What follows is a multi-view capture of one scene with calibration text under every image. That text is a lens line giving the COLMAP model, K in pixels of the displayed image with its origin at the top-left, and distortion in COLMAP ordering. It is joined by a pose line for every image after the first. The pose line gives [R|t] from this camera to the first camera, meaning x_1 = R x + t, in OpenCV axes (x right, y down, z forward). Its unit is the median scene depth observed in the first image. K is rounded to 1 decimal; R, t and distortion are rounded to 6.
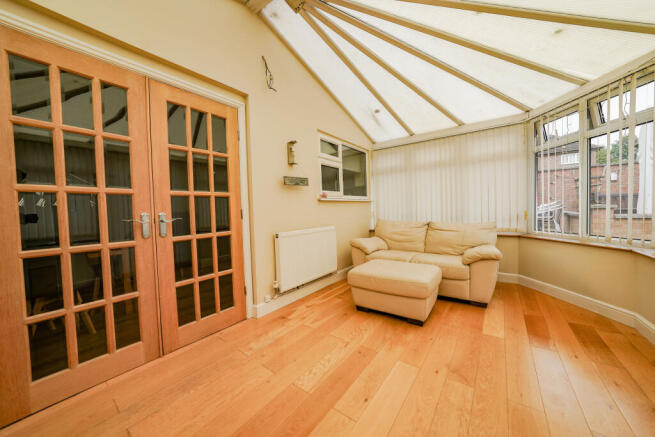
lens RADIAL K [[228.4, 0, 325.0], [0, 228.4, 217.8], [0, 0, 1]] dist [-0.019048, 0.000338]
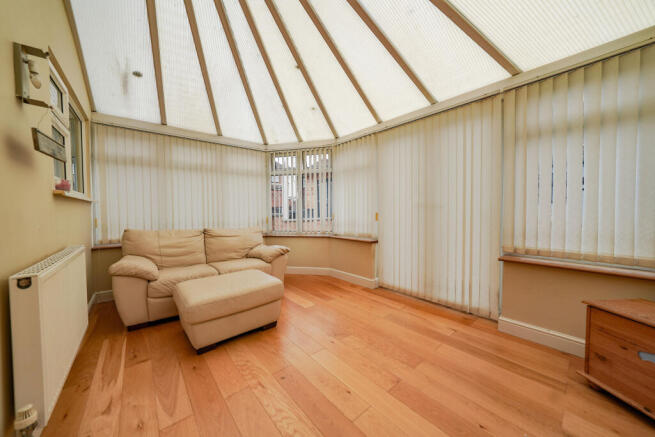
lens RADIAL K [[228.4, 0, 326.6], [0, 228.4, 217.8], [0, 0, 1]] dist [-0.019048, 0.000338]
pose [[0.216442, -0.005898, 0.976278, -0.421563], [0.030721, 0.999528, -0.000772, -0.015395], [-0.975812, 0.030159, 0.216521, 0.395589]]
